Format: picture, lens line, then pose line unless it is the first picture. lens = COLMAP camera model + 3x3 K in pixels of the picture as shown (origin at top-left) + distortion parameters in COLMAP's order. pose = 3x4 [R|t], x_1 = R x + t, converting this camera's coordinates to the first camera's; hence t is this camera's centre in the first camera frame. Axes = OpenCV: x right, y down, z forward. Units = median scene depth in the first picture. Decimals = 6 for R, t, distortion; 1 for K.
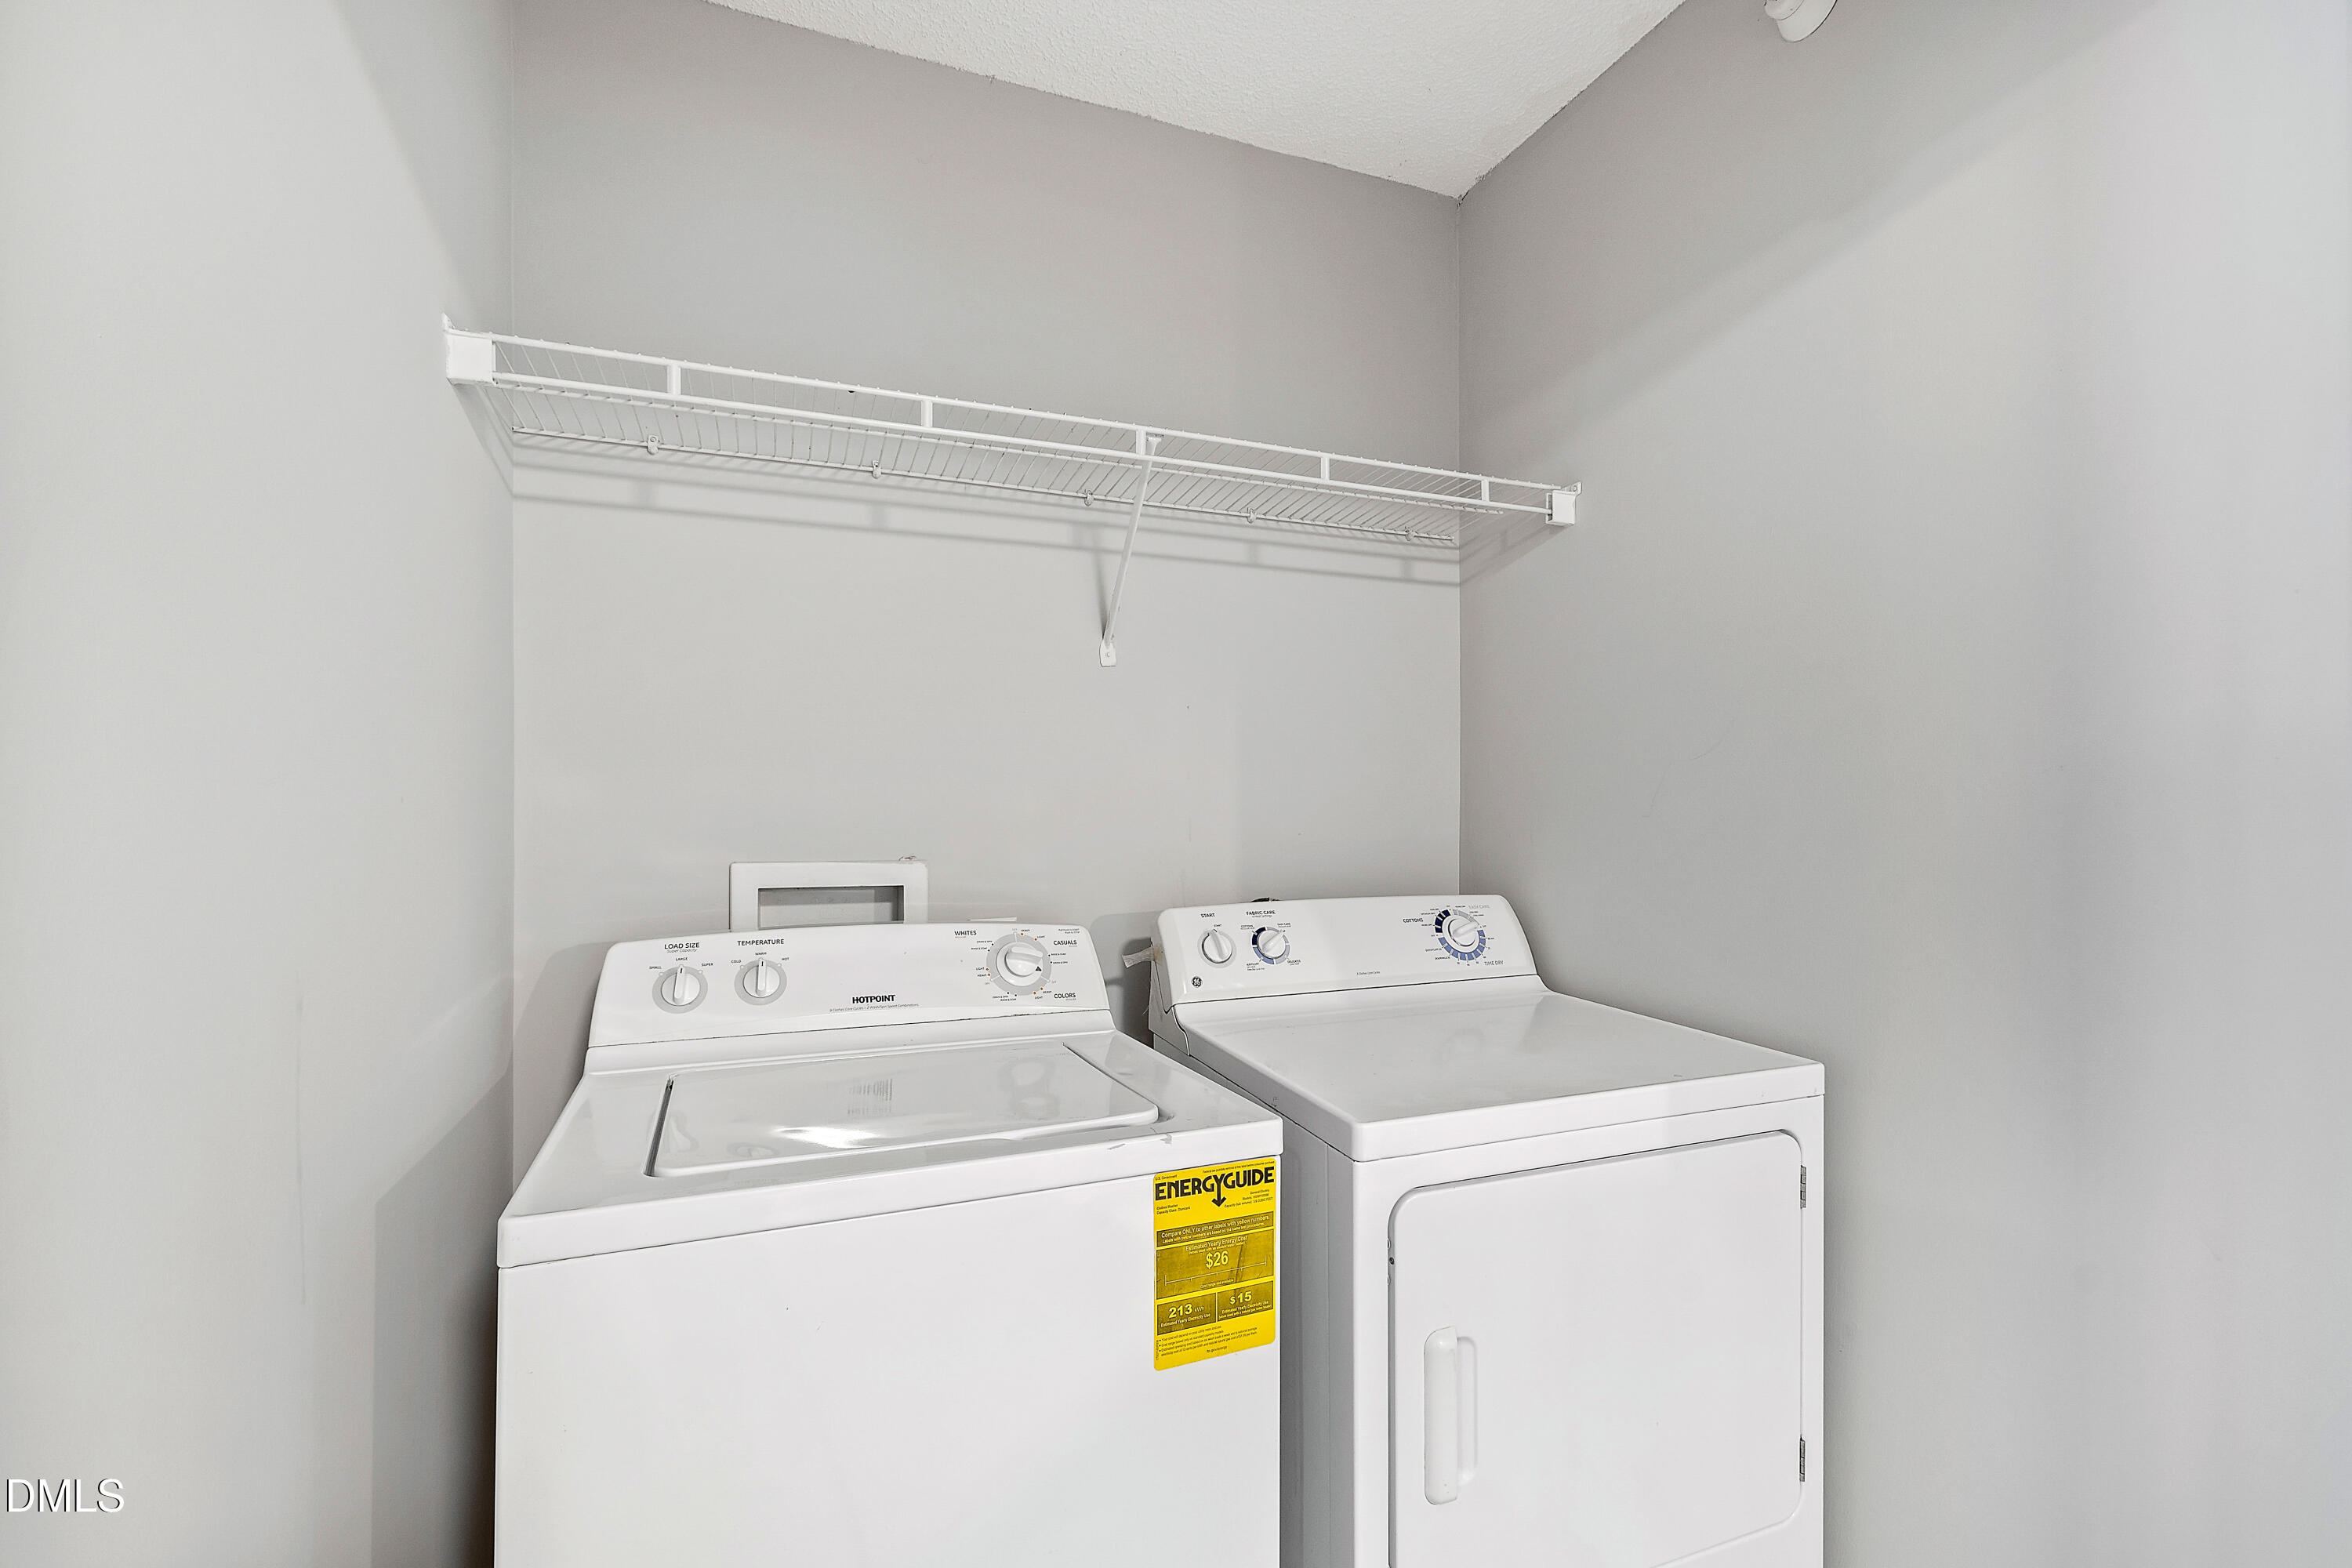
lens RADIAL K [[1034.4, 0, 1175.1], [0, 1034.4, 790.9], [0, 0, 1]] dist [0.007570, -0.004515]
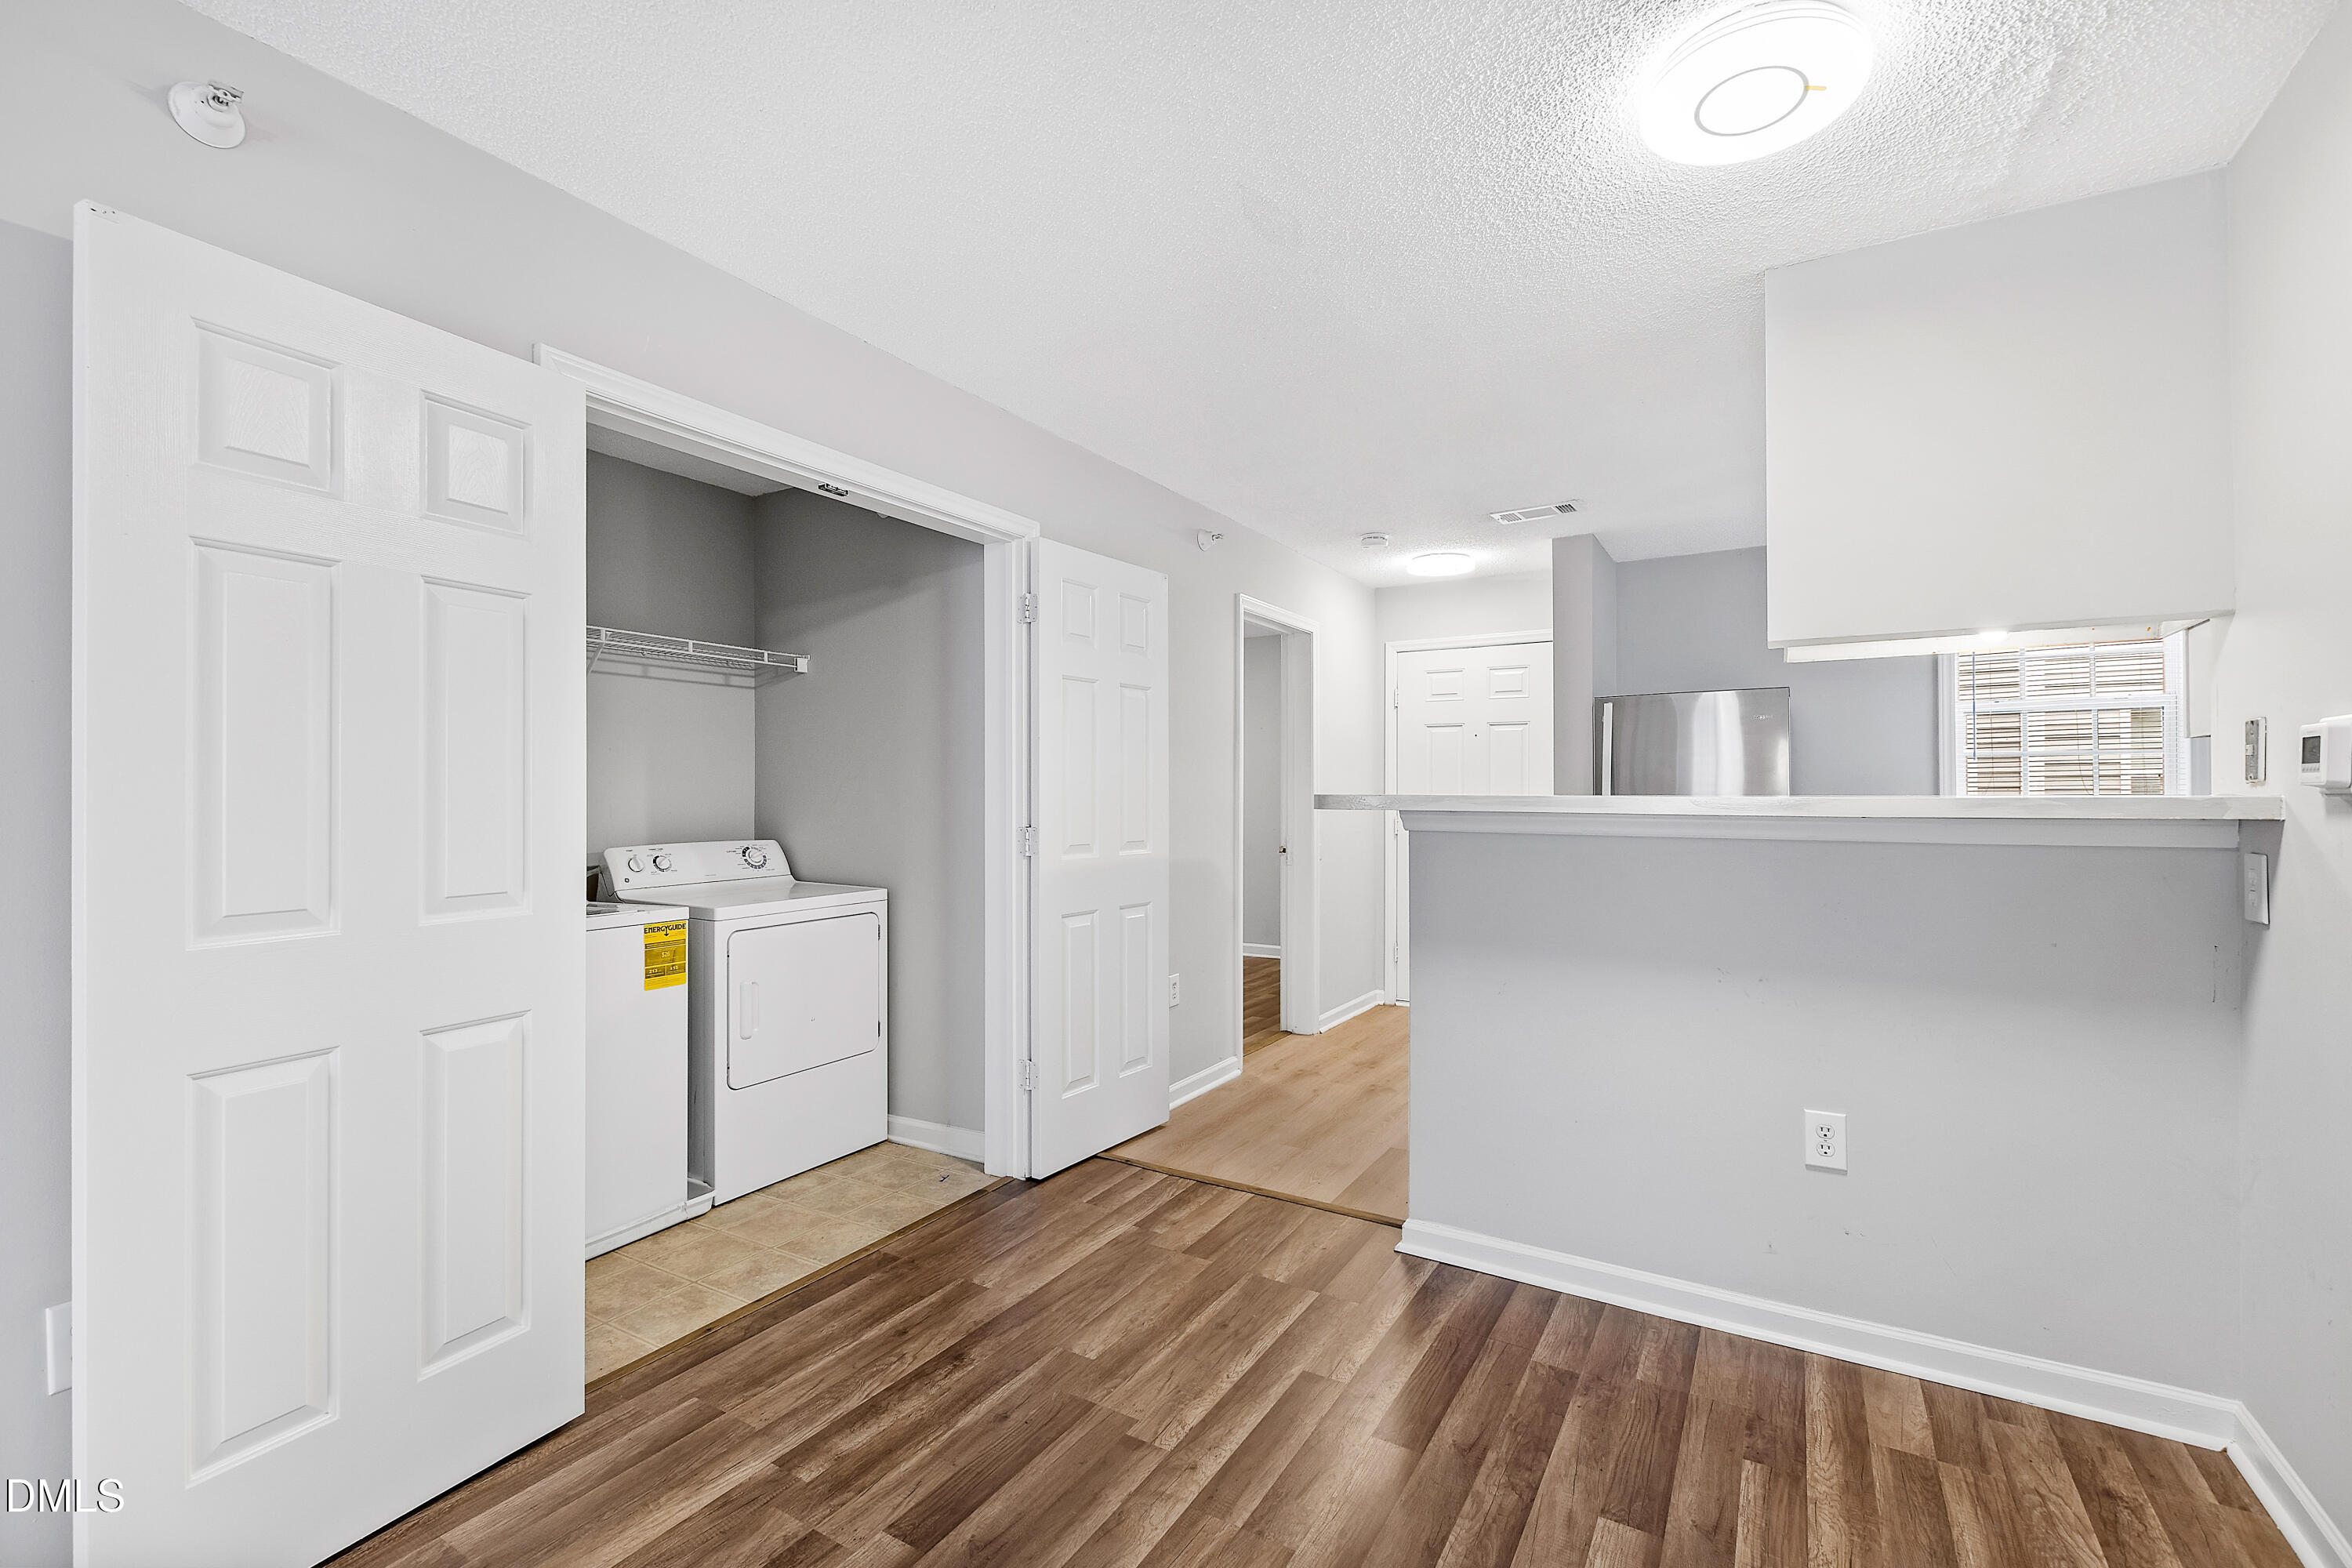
lens RADIAL K [[1034.4, 0, 1171.3], [0, 1034.4, 794.7], [0, 0, 1]] dist [0.007570, -0.004515]
pose [[0.799396, -0.004104, 0.600791, -0.365452], [-0.004522, 0.999907, 0.012847, -0.027326], [-0.600788, -0.012986, 0.799303, -1.394733]]
